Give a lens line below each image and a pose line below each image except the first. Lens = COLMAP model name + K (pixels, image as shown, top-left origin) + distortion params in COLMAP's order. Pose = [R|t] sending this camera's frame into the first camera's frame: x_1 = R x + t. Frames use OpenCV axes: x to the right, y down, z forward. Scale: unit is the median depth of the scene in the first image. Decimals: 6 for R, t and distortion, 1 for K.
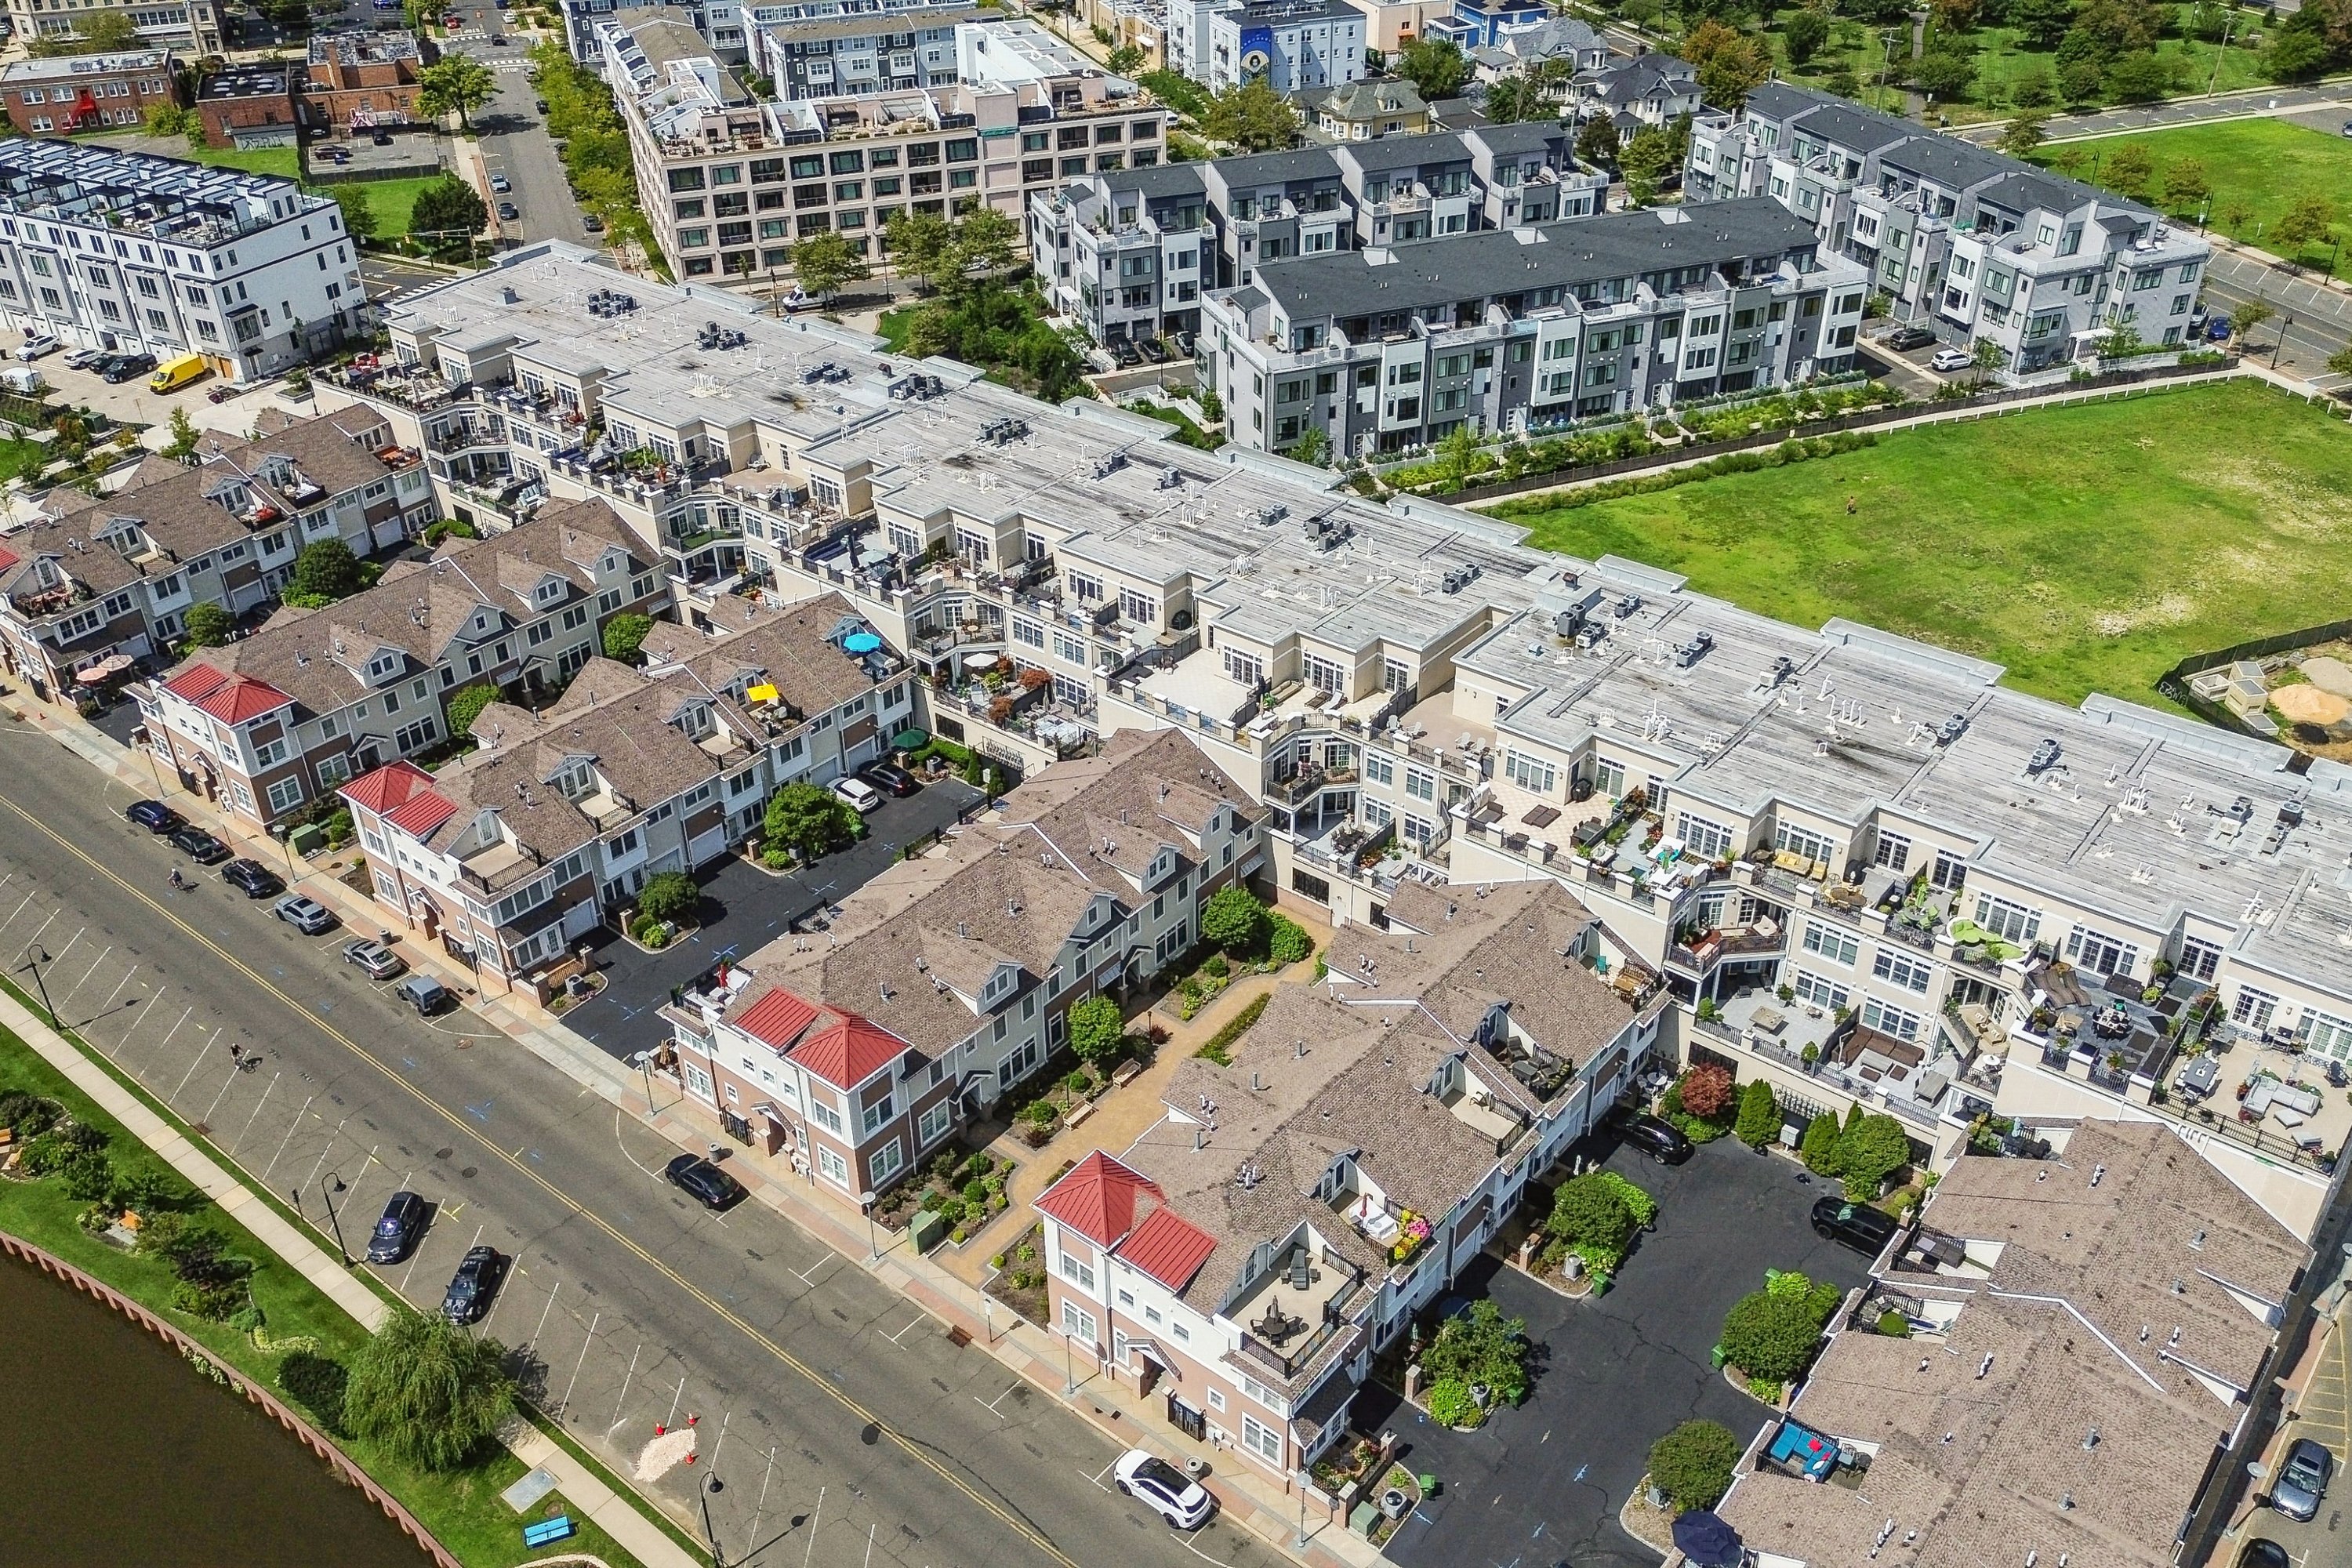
lens RADIAL K [[2019.6, 0, 1173.8], [0, 2019.6, 780.4], [0, 0, 1]] dist [0.018650, -0.009010]
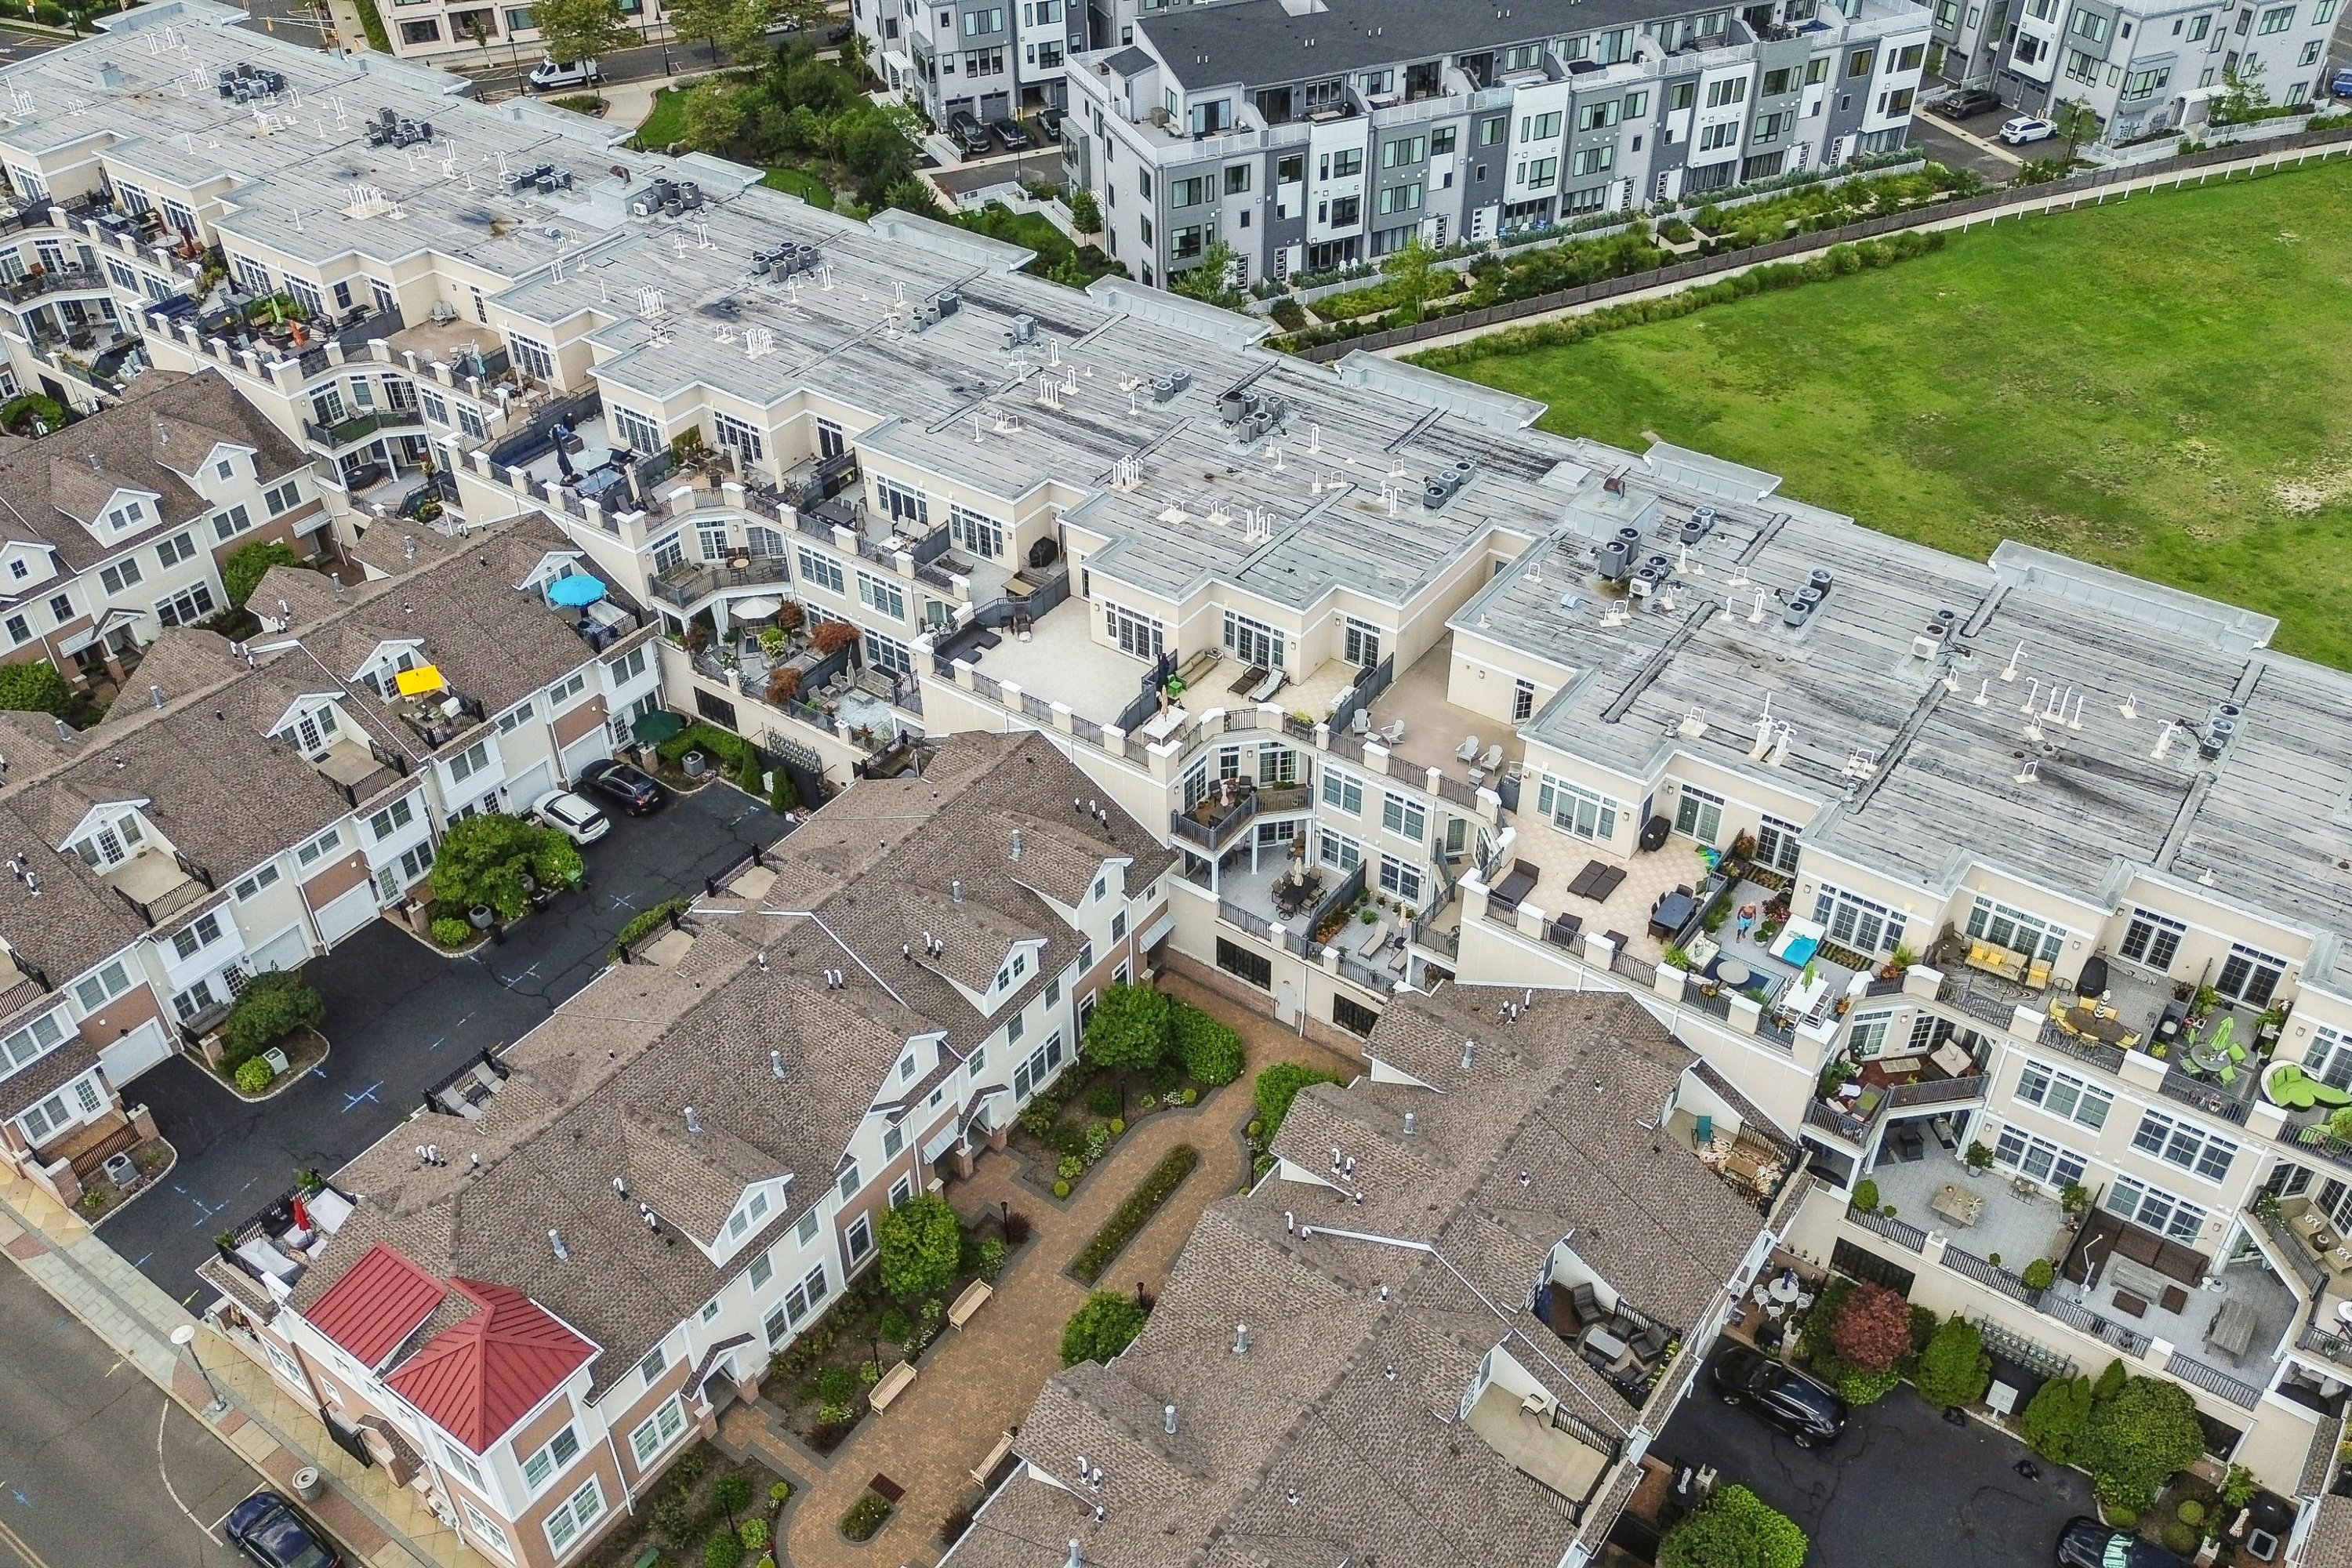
lens RADIAL K [[2019.6, 0, 1173.8], [0, 2019.6, 780.4], [0, 0, 1]] dist [0.018650, -0.009010]
pose [[0.998455, -0.031422, 0.045833, 0.014161], [0.026343, 0.993858, 0.107484, -0.073173], [-0.048928, -0.106110, 0.993150, 0.303150]]
